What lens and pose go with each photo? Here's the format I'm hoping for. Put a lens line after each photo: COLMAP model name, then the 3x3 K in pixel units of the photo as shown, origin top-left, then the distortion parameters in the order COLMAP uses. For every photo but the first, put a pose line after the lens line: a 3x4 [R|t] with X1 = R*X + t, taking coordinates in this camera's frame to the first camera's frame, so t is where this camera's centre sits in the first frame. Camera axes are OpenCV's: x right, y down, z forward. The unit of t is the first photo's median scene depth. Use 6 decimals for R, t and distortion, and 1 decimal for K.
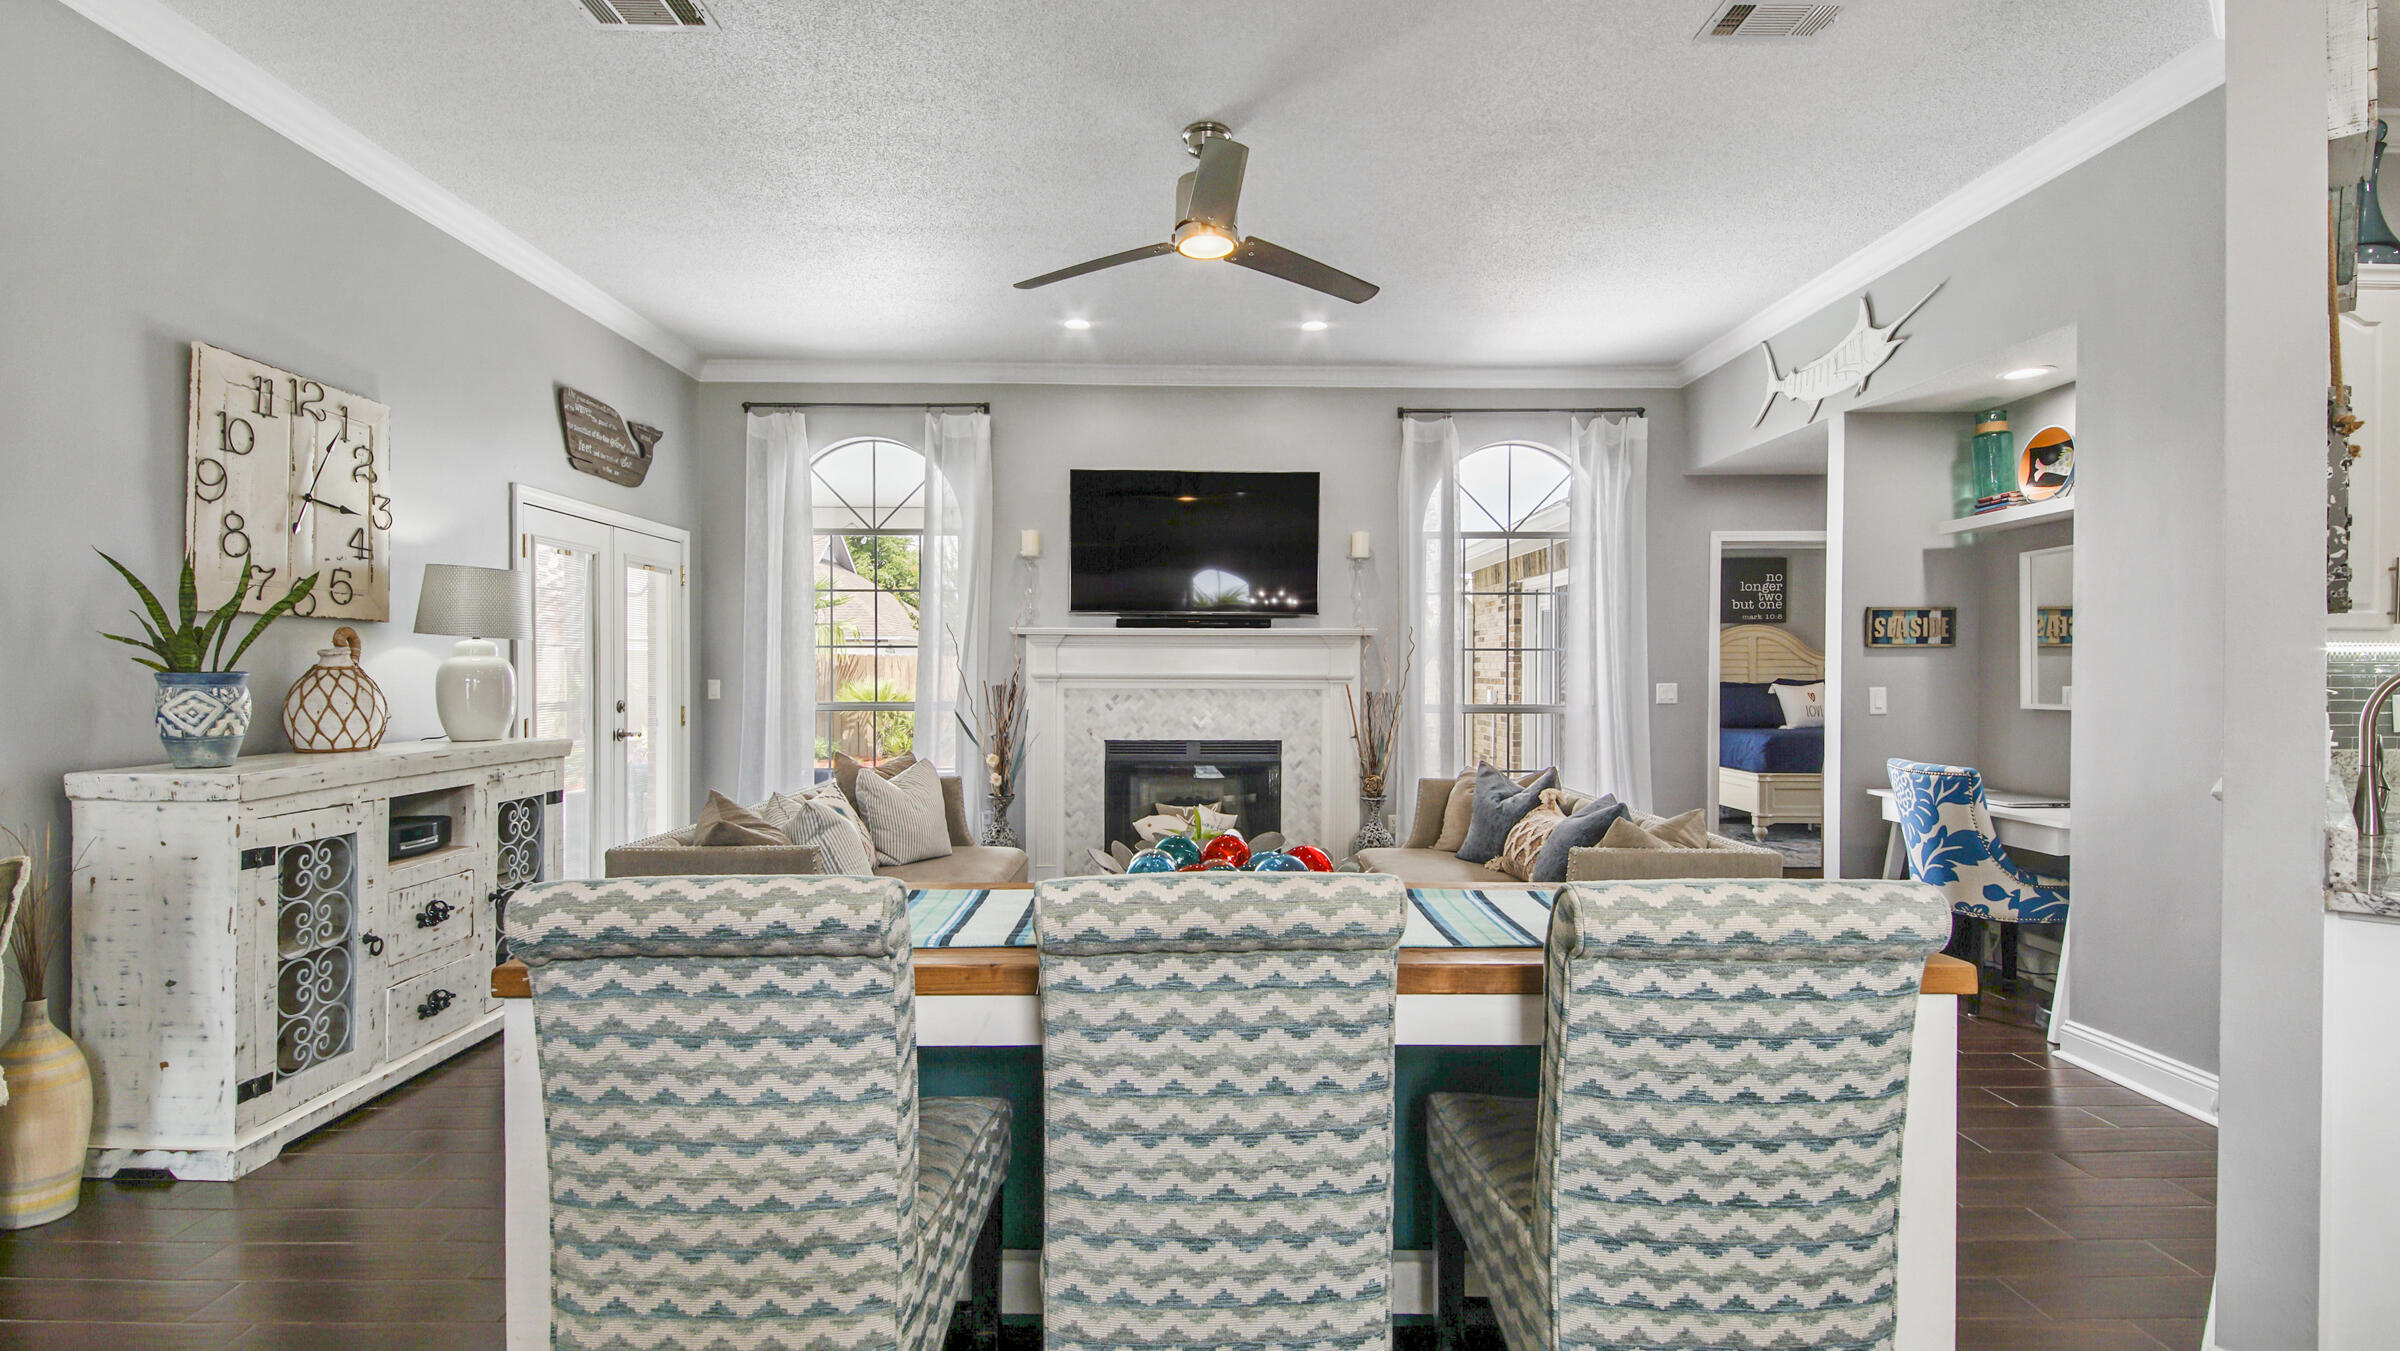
lens RADIAL K [[1079.4, 0, 1192.6], [0, 1079.4, 681.8], [0, 0, 1]] dist [0.038884, -0.024236]
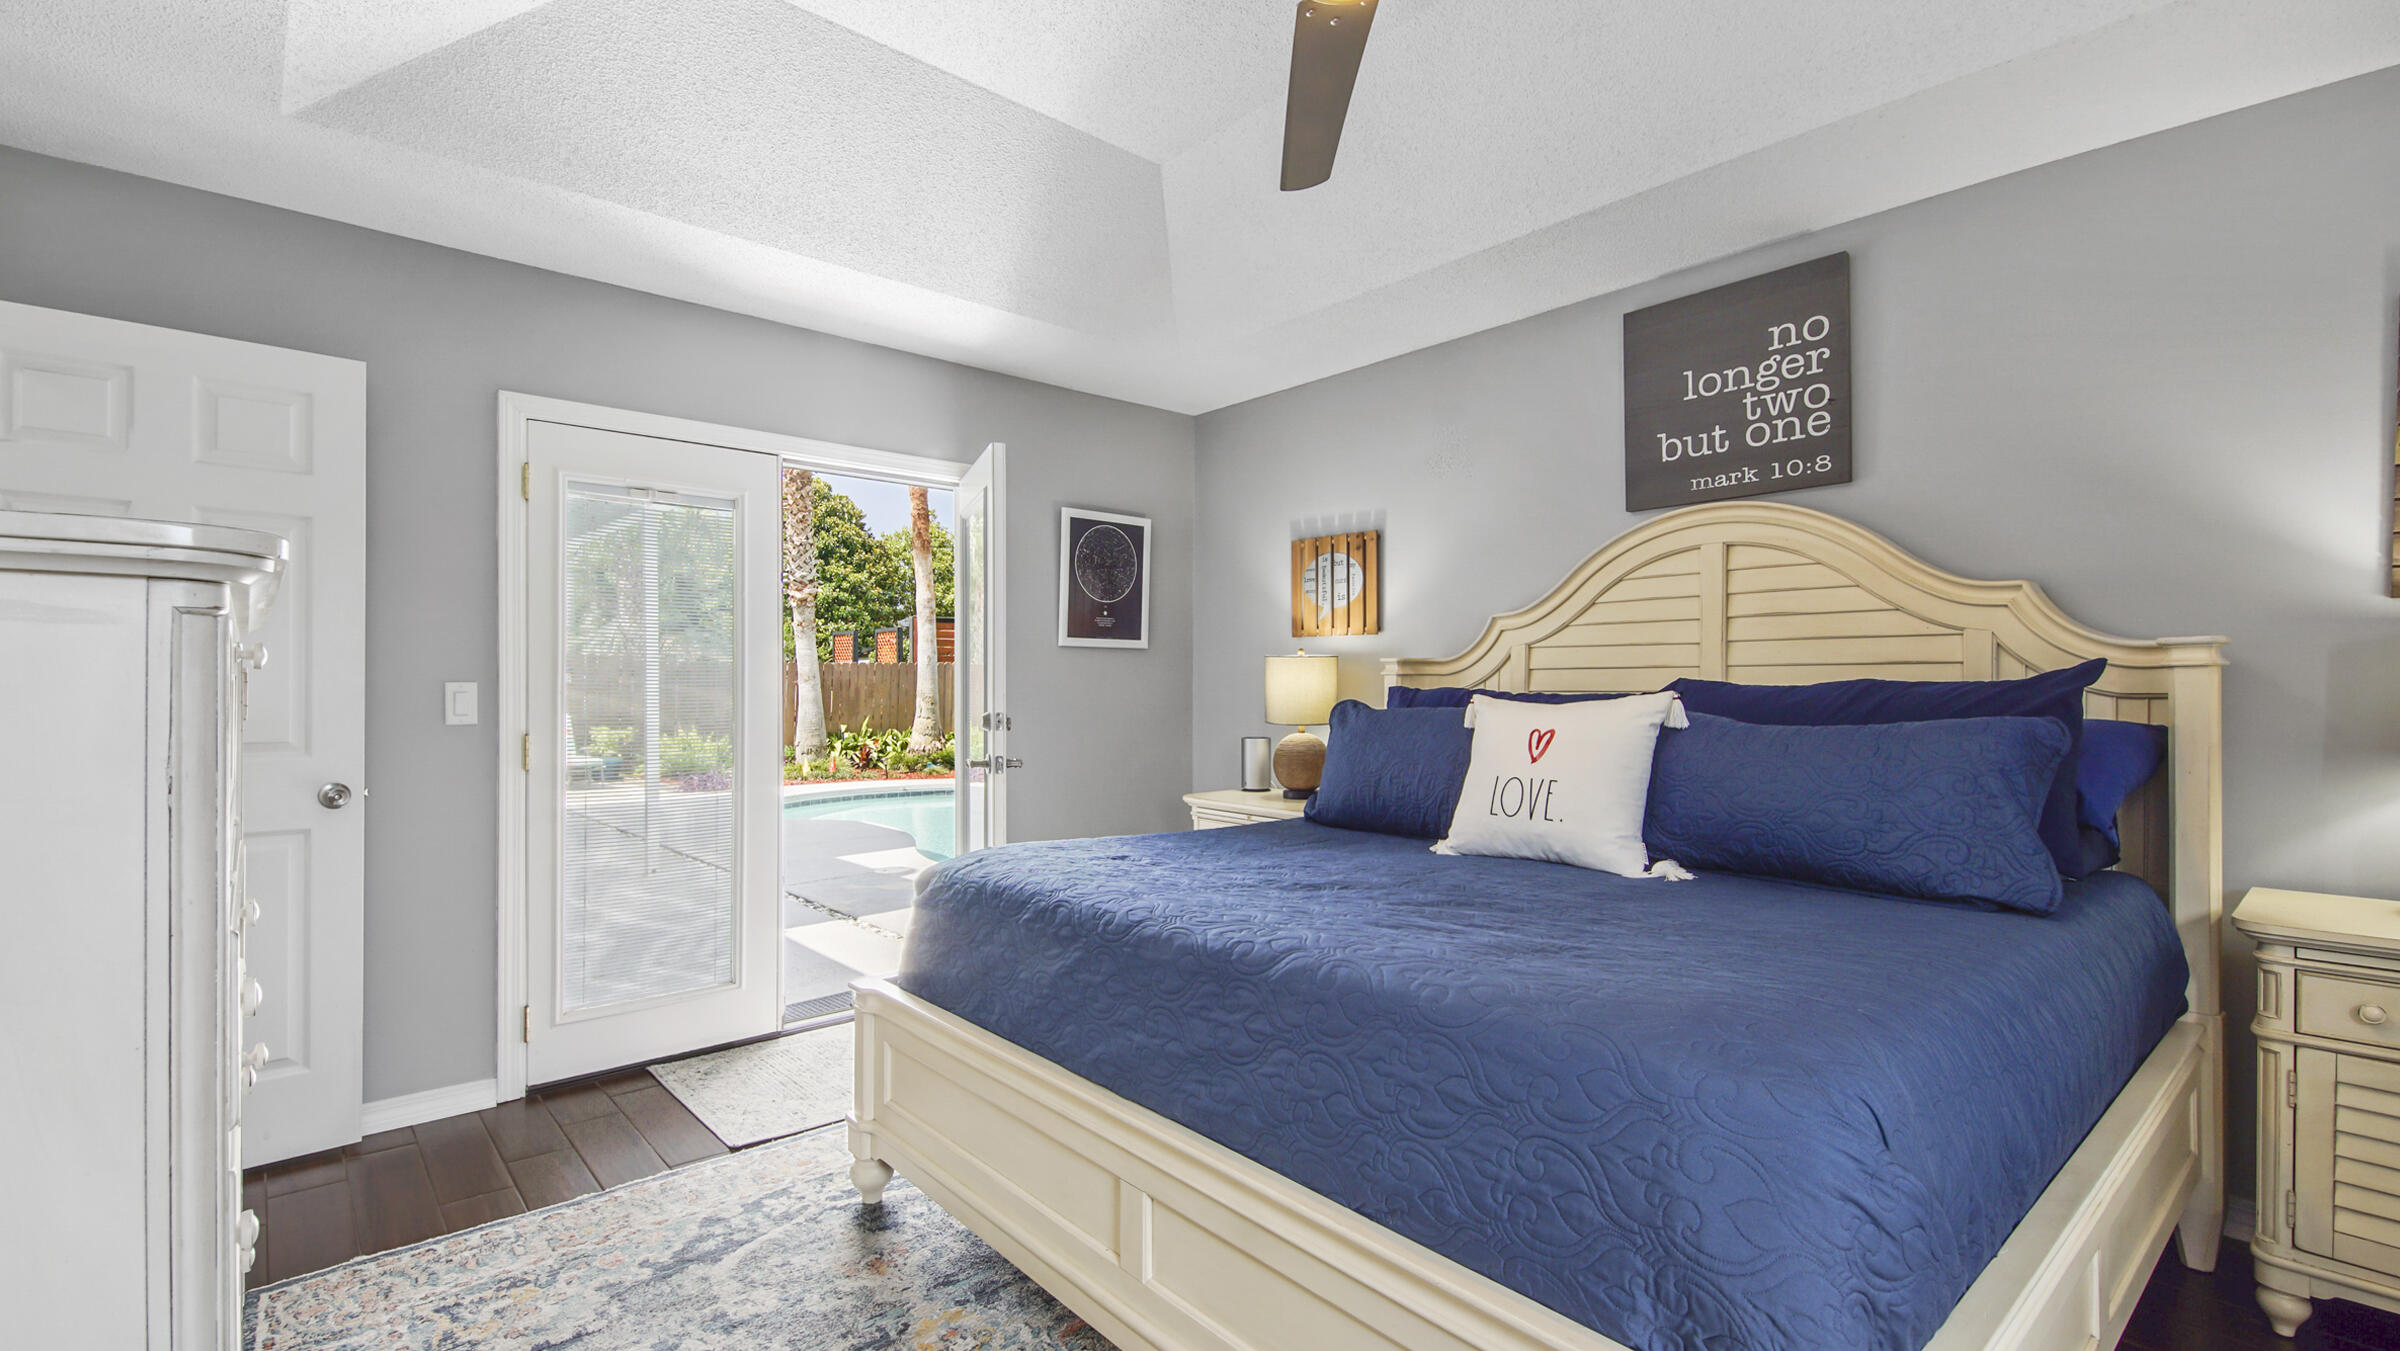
lens RADIAL K [[1045.5, 0, 1200.0], [0, 1045.5, 675.5], [0, 0, 1]] dist [0.036891, -0.022177]
pose [[0.649879, -0.006907, -0.760006, 1.394124], [-0.010779, 0.999774, -0.018303, 0.005799], [0.759961, 0.020087, 0.649658, 1.510556]]
